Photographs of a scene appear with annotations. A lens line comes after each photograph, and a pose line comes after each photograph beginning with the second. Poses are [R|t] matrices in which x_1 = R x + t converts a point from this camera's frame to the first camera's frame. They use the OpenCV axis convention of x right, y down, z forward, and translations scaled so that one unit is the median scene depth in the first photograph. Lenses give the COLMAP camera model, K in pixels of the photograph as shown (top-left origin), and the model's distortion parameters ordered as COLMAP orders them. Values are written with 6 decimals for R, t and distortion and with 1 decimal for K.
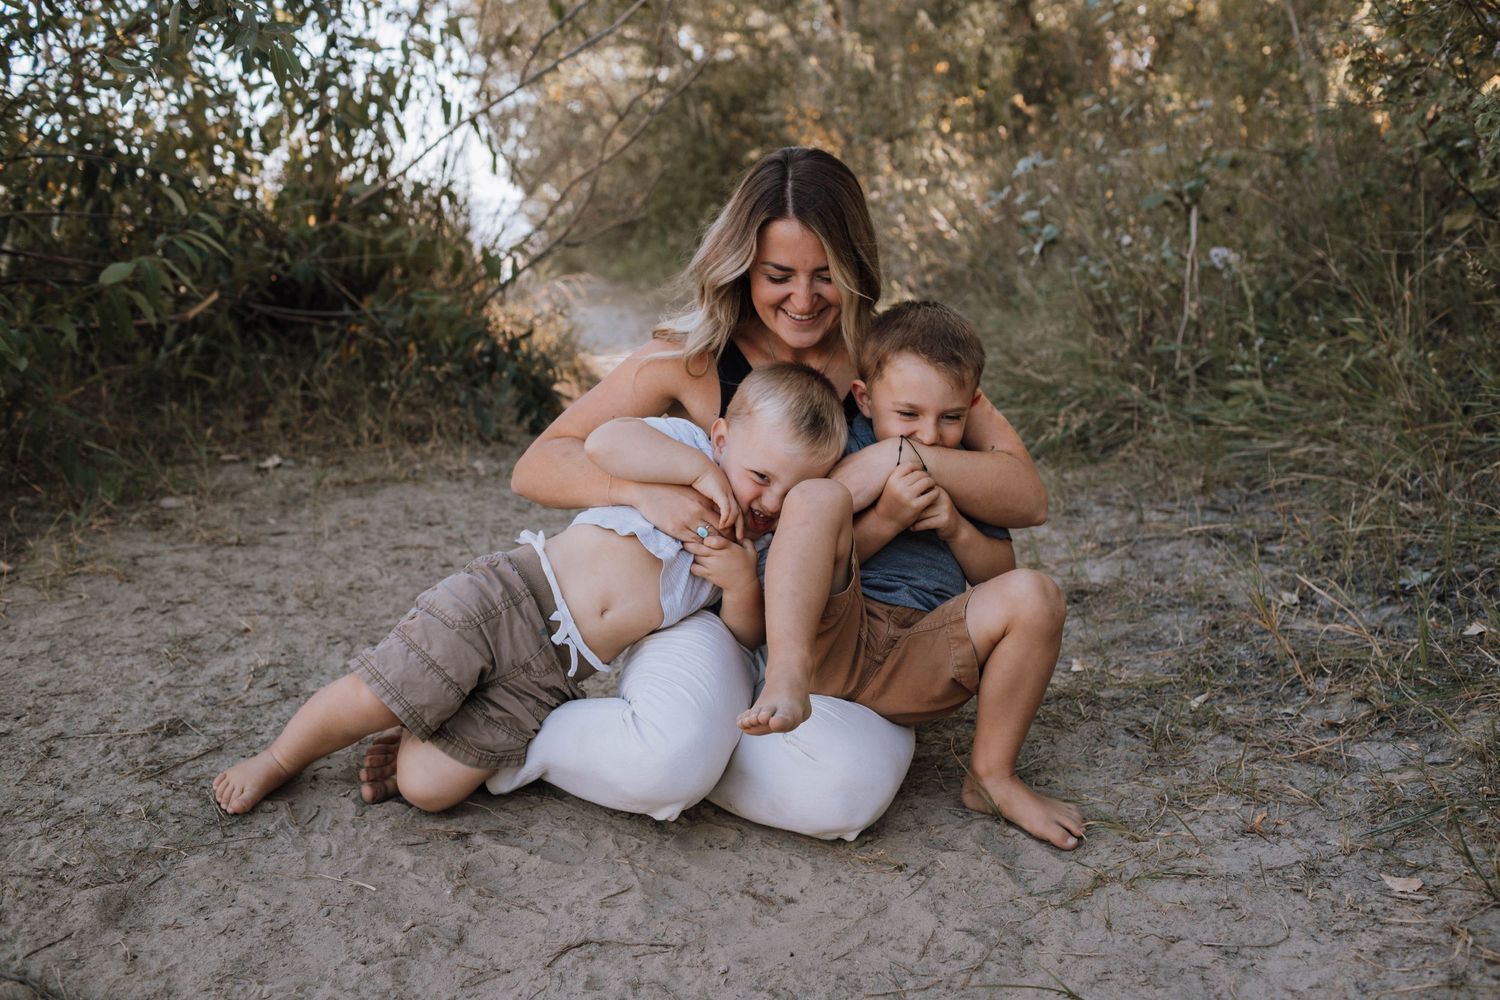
lens RADIAL K [[1488.1, 0, 748.7], [0, 1488.1, 503.7], [0, 0, 1]] dist [0.015495, -0.002620]
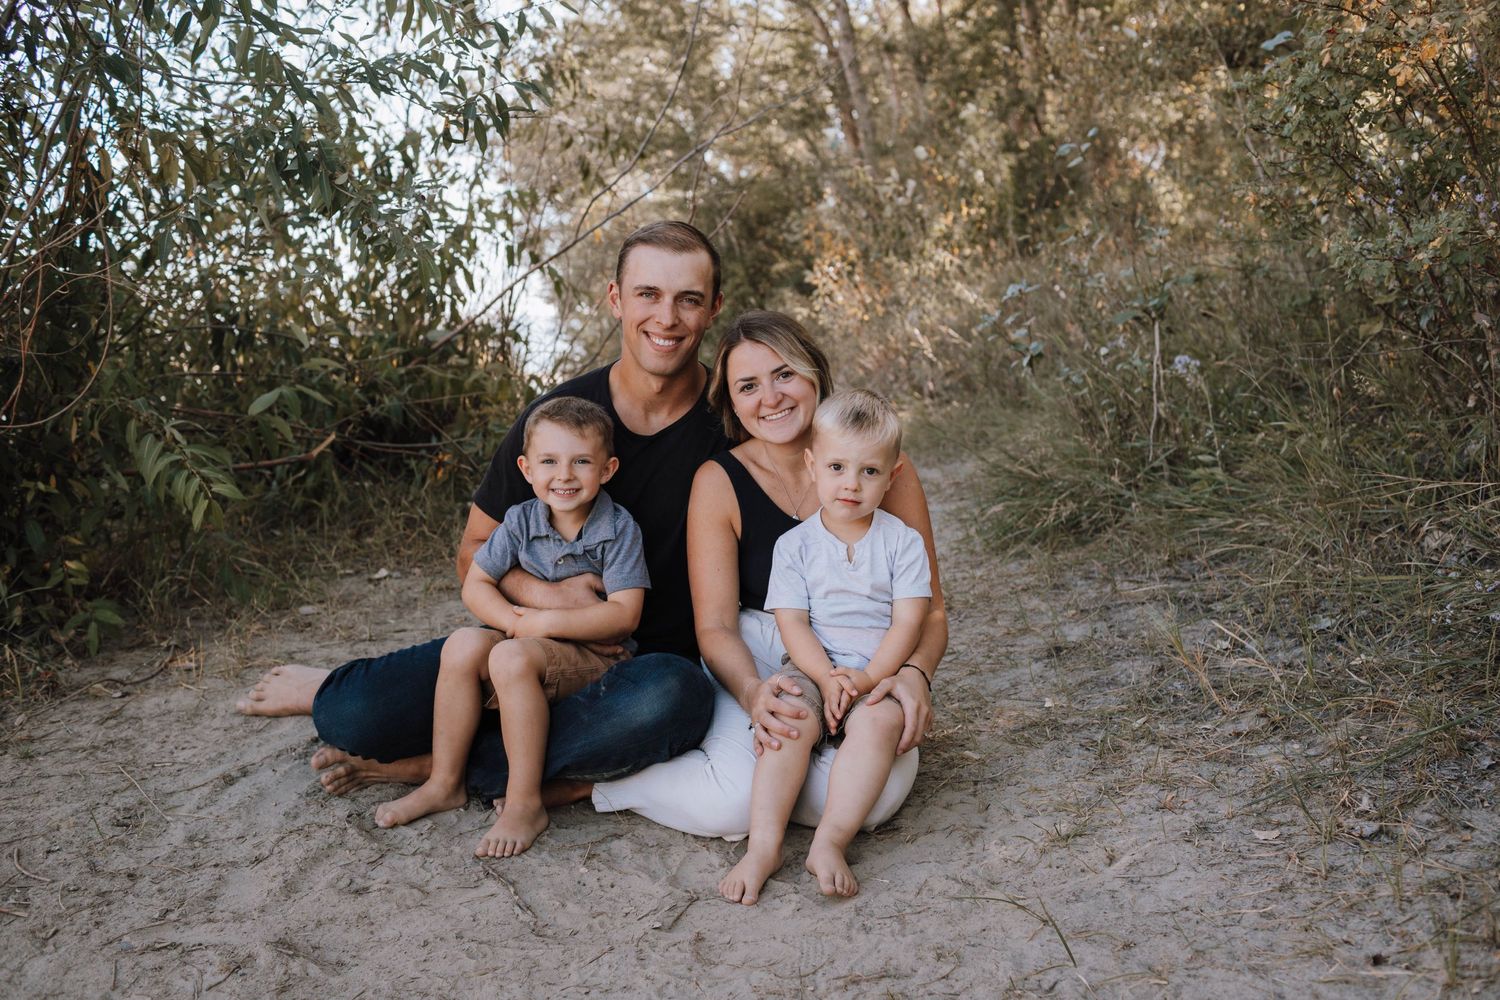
lens RADIAL K [[1488.1, 0, 748.7], [0, 1488.1, 503.7], [0, 0, 1]] dist [0.015495, -0.002620]
pose [[0.998697, -0.043945, -0.025958, 0.004330], [0.042068, 0.996736, -0.068908, 0.011414], [0.028902, 0.067726, 0.997285, -0.191249]]
